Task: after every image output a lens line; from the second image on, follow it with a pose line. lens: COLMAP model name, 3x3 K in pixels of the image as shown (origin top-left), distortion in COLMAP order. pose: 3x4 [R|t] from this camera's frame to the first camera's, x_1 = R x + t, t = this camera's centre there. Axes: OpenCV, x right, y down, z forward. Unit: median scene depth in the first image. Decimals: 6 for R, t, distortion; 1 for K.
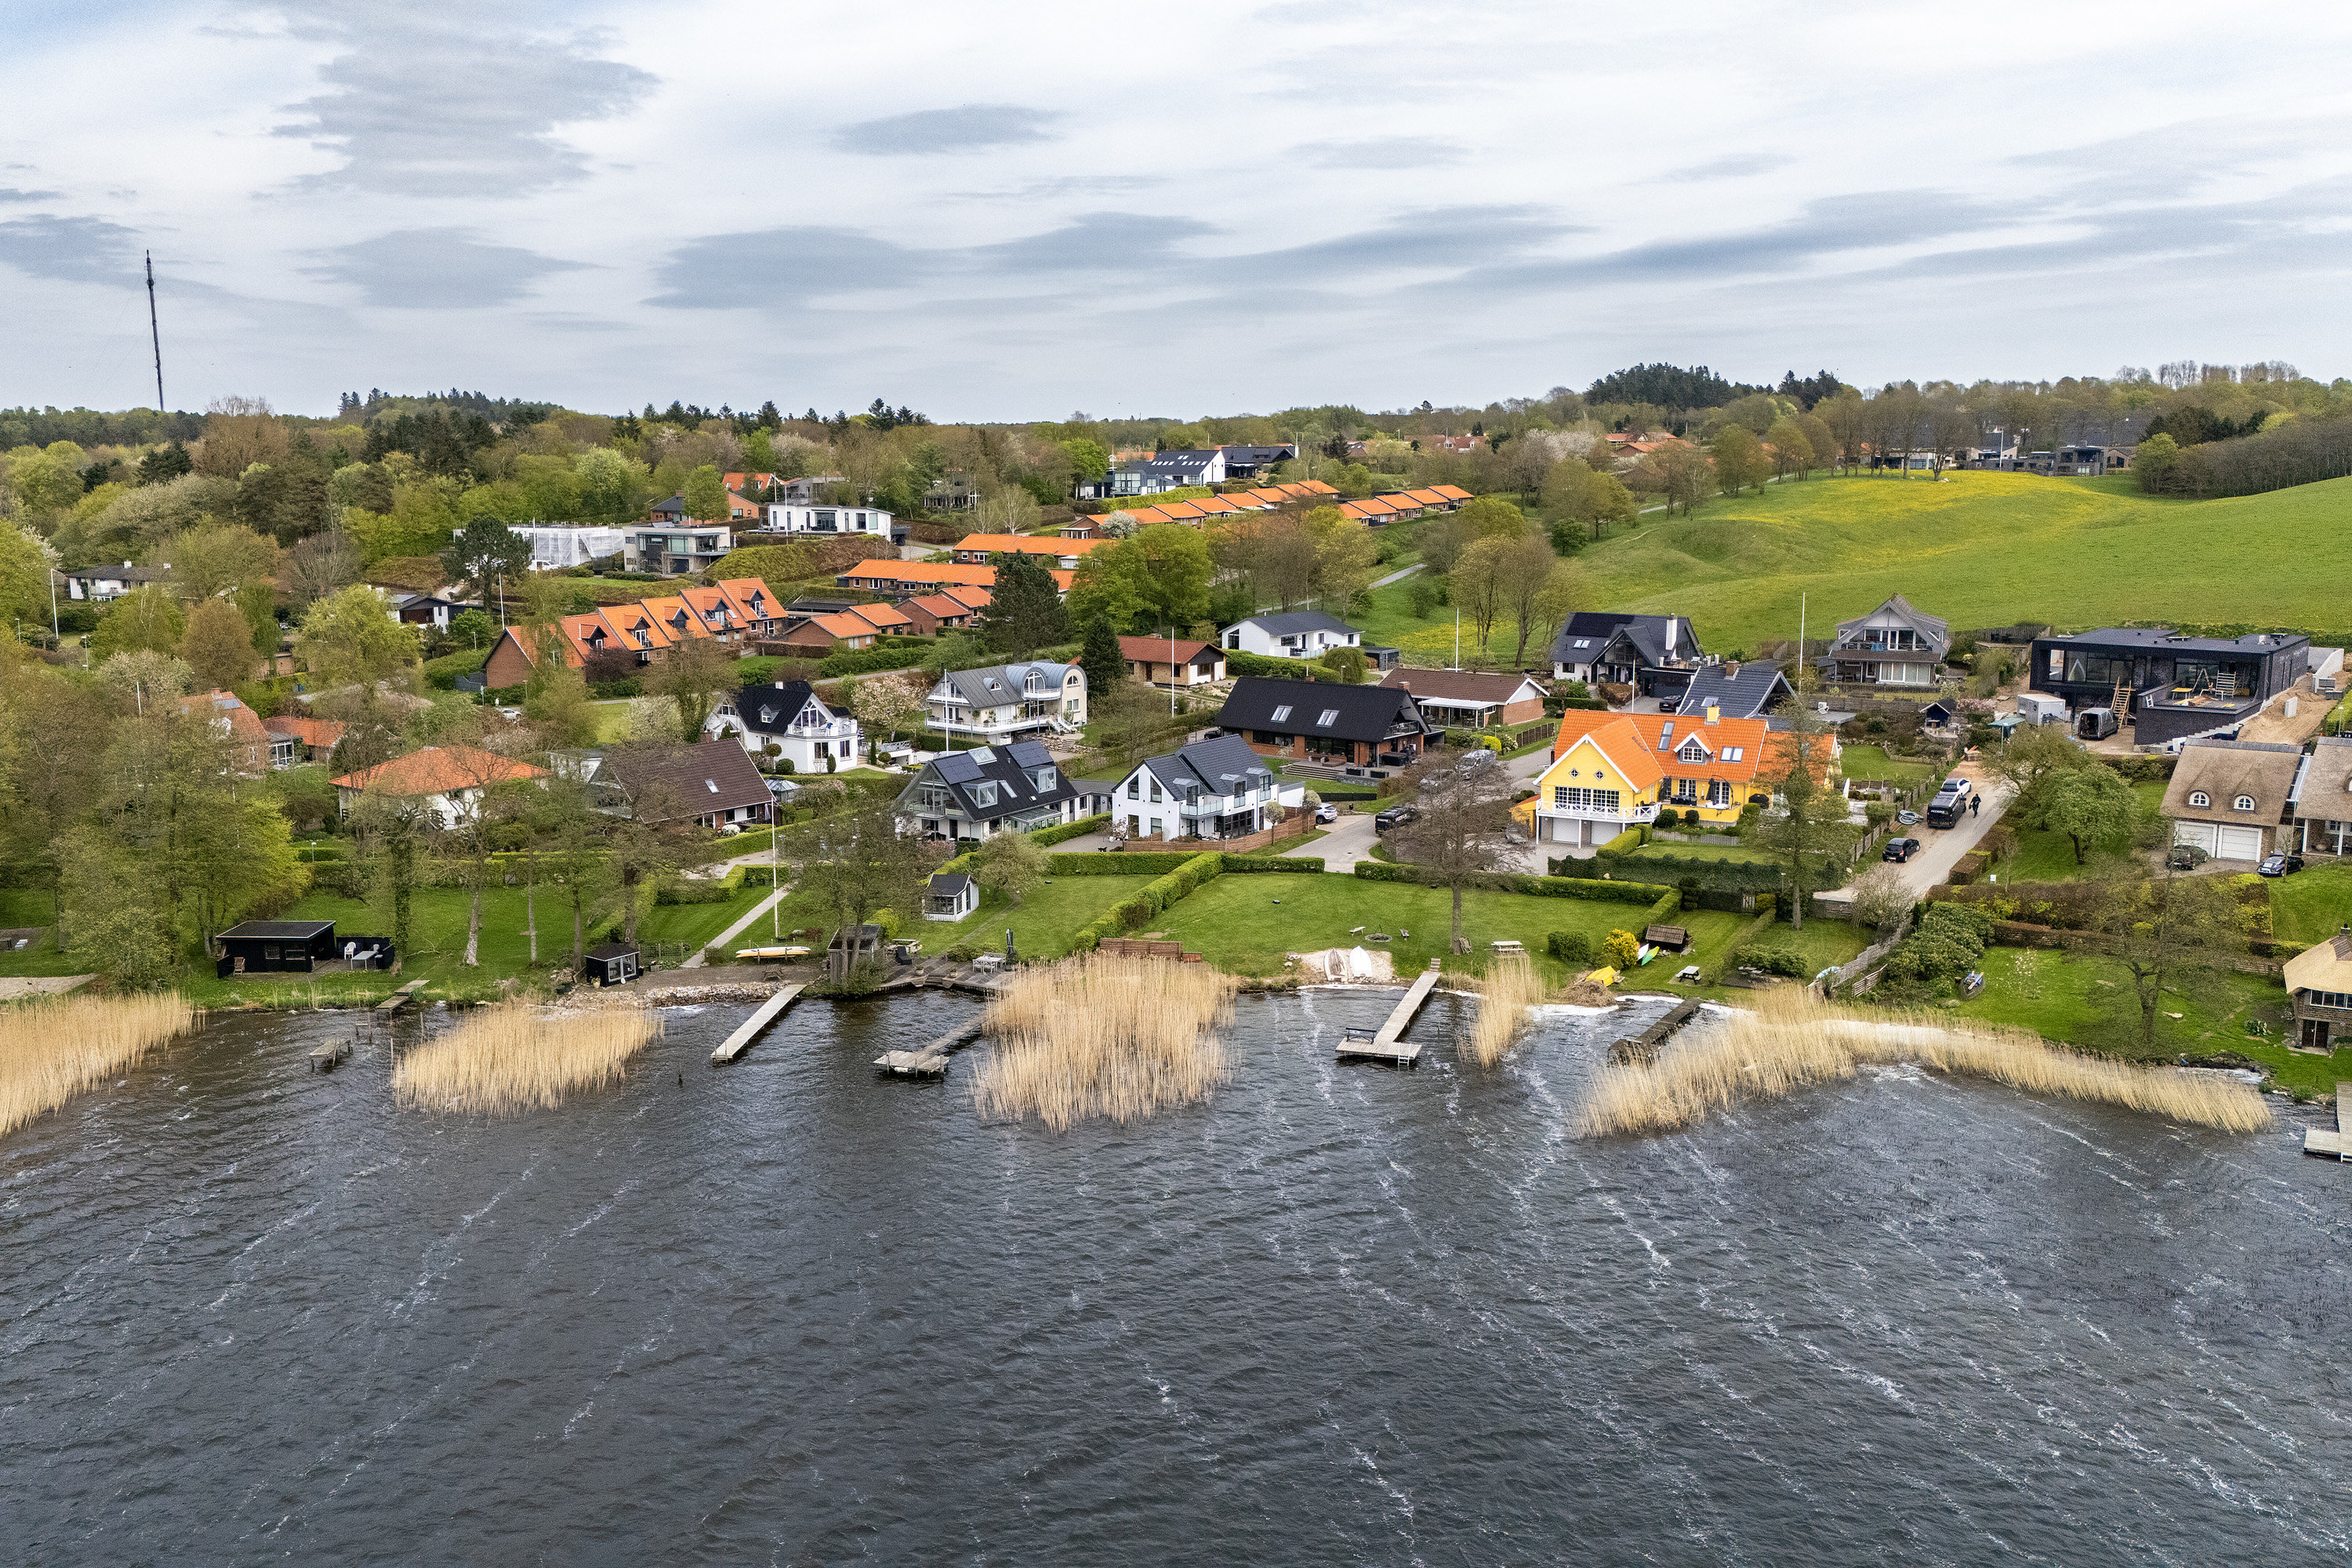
lens RADIAL K [[1921.6, 0, 1176.0], [0, 1921.6, 784.0], [0, 0, 1]] dist [0.134456, -0.404132]
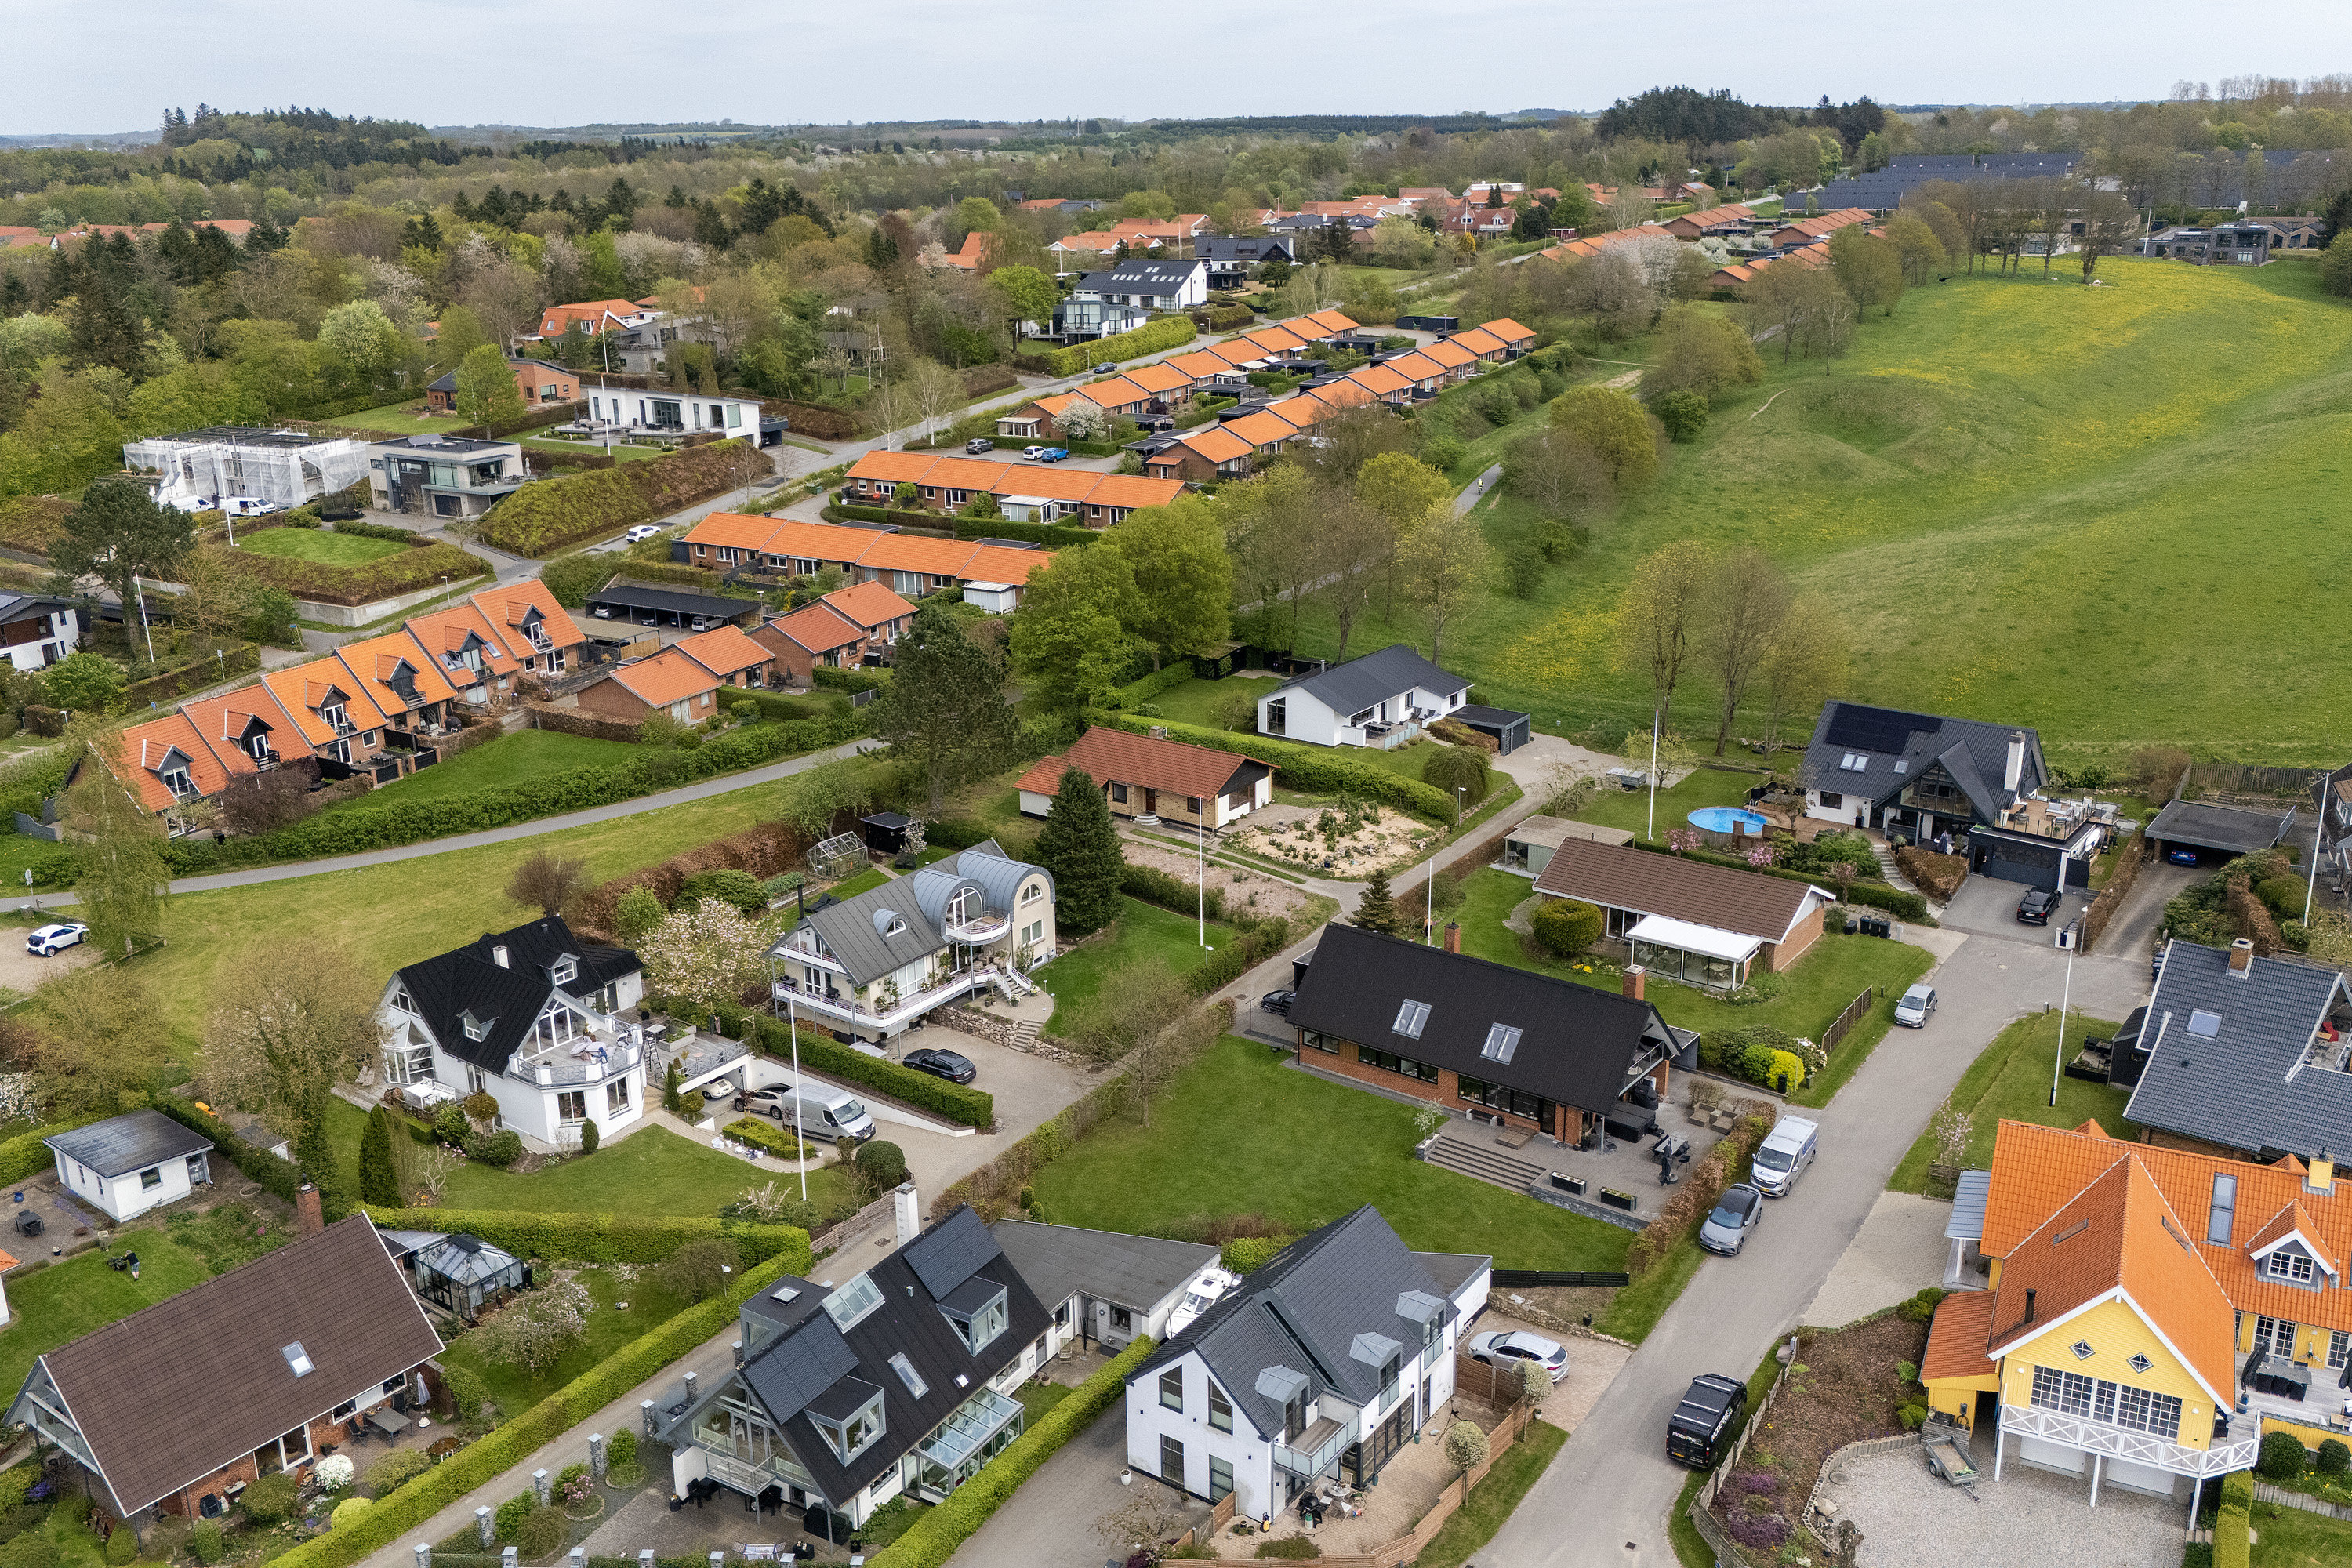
lens RADIAL K [[1977.8, 0, 1176.0], [0, 1977.8, 784.0], [0, 0, 1]] dist [0.084358, -0.146019]
pose [[0.999546, -0.008730, 0.028826, -0.021736], [0.004698, 0.990550, 0.137074, -0.137542], [-0.029751, -0.136877, 0.990141, 0.337199]]
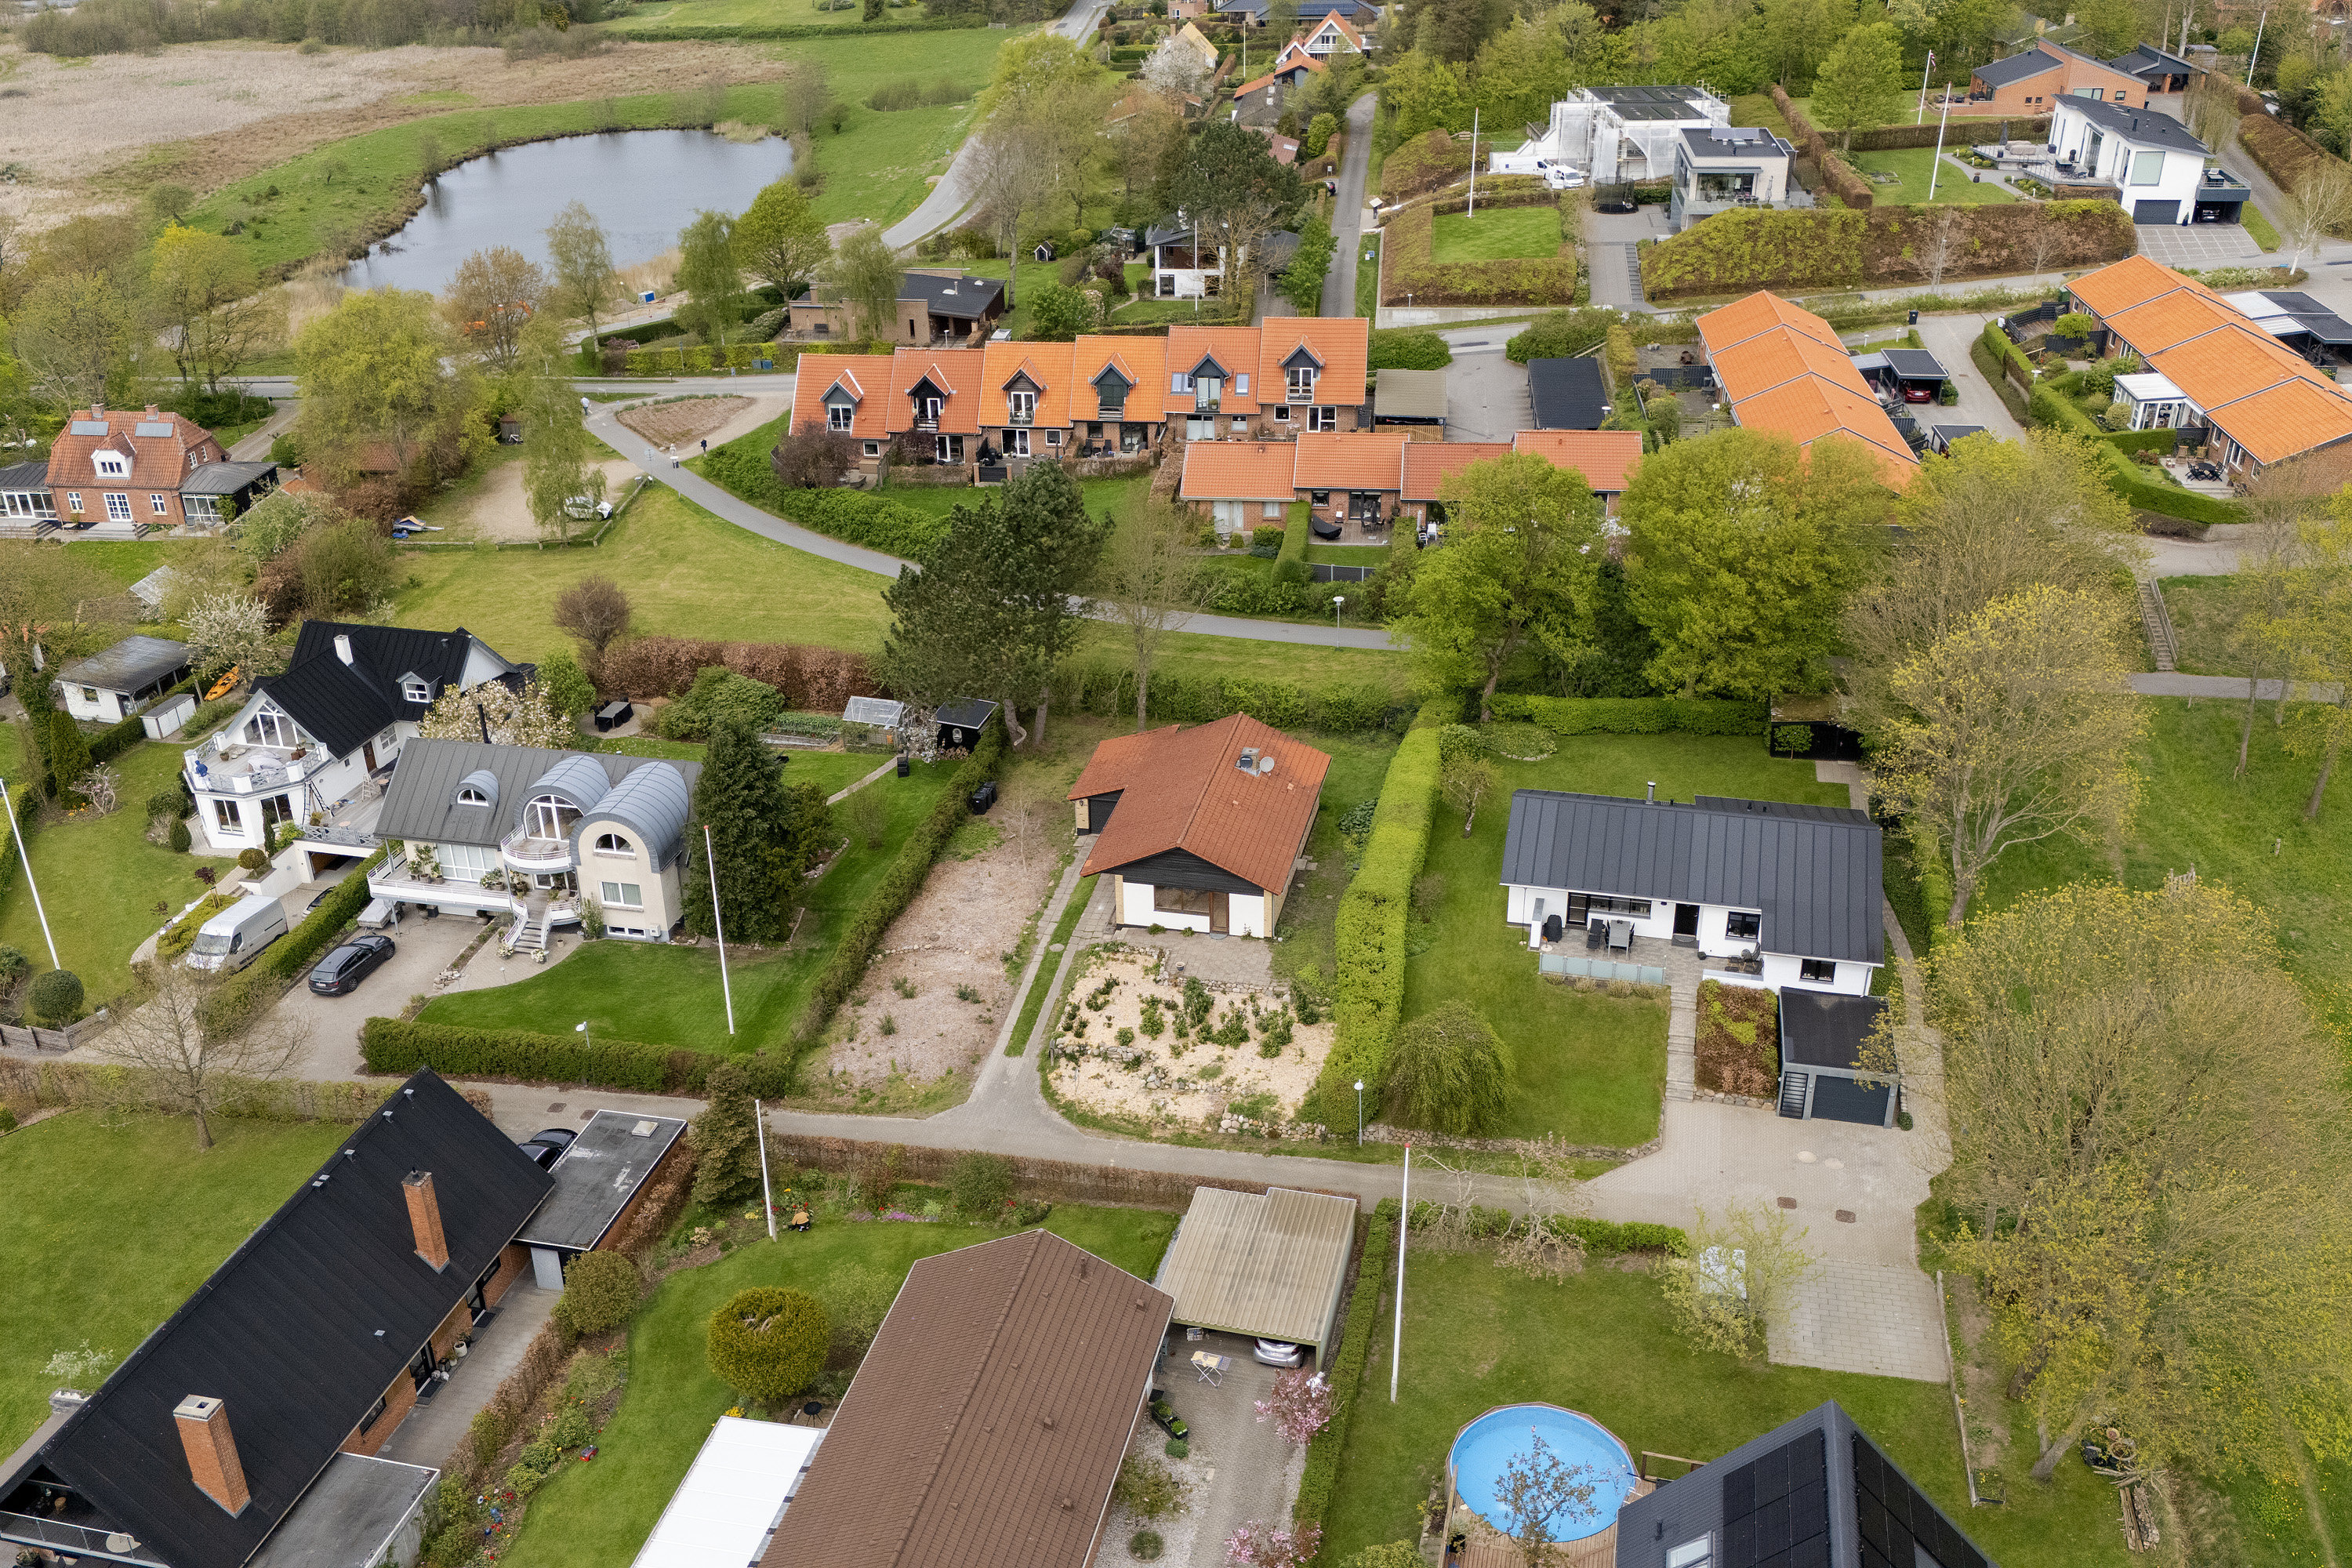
lens RADIAL K [[1977.8, 0, 1176.0], [0, 1977.8, 784.0], [0, 0, 1]] dist [0.084358, -0.146019]
pose [[0.426252, 0.417324, -0.802589, 0.282965], [-0.148769, 0.907486, 0.392857, -0.212401], [0.892288, -0.048056, 0.448902, 0.733535]]
